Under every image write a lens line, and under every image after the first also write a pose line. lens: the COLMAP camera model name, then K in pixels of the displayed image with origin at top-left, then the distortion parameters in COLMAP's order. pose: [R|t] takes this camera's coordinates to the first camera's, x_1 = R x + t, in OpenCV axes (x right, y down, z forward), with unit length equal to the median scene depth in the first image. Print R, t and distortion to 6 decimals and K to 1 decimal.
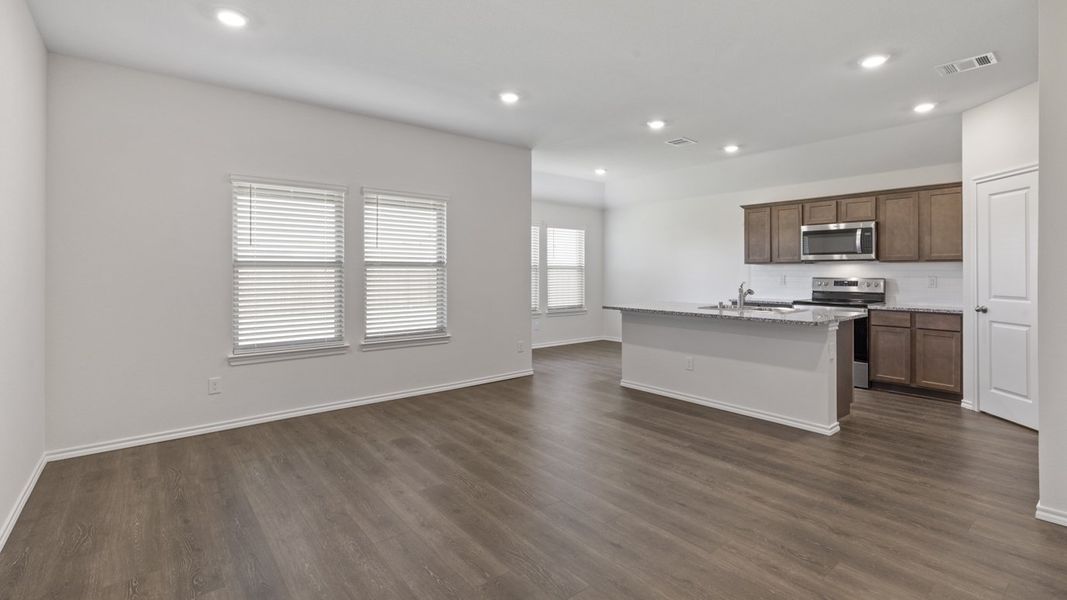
lens RADIAL K [[470.6, 0, 535.0], [0, 470.6, 267.9], [0, 0, 1]] dist [-0.000240, -0.000146]
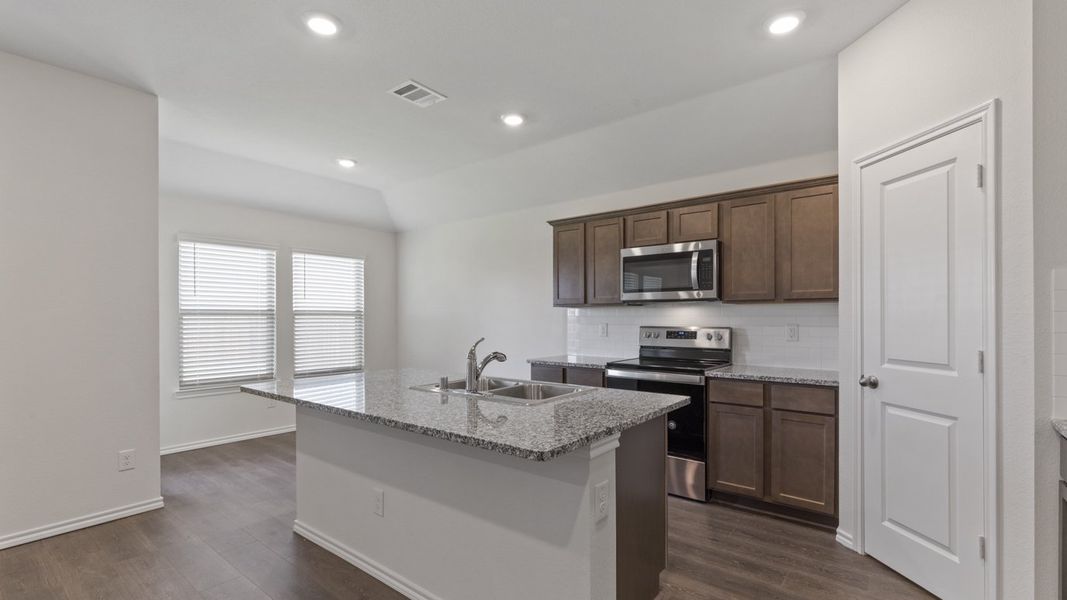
lens RADIAL K [[470.5, 0, 533.6], [0, 470.5, 317.1], [0, 0, 1]] dist [0.000679, -0.000010]
pose [[0.978049, -0.003674, 0.208342, 0.327429], [0.002297, 0.999974, 0.006850, 0.002289], [-0.208362, -0.006221, 0.978032, 0.401372]]
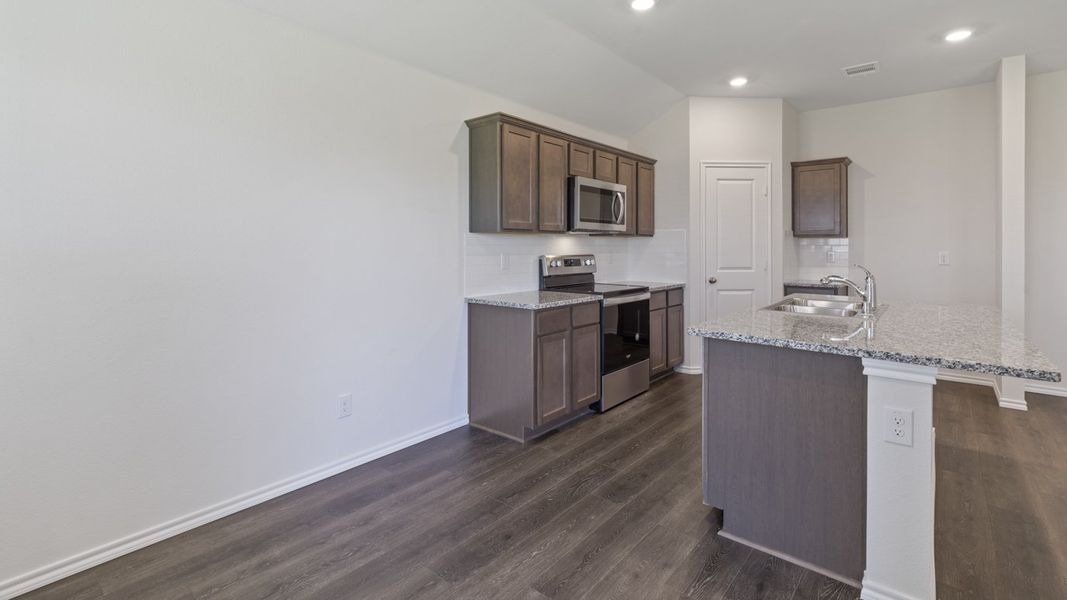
lens RADIAL K [[470.6, 0, 535.0], [0, 470.6, 267.9], [0, 0, 1]] dist [-0.000240, -0.000146]
pose [[-0.169675, -0.036284, 0.984832, -0.066888], [-0.002900, 0.999336, 0.036319, 0.014364], [-0.985496, 0.003307, -0.169667, 1.247296]]
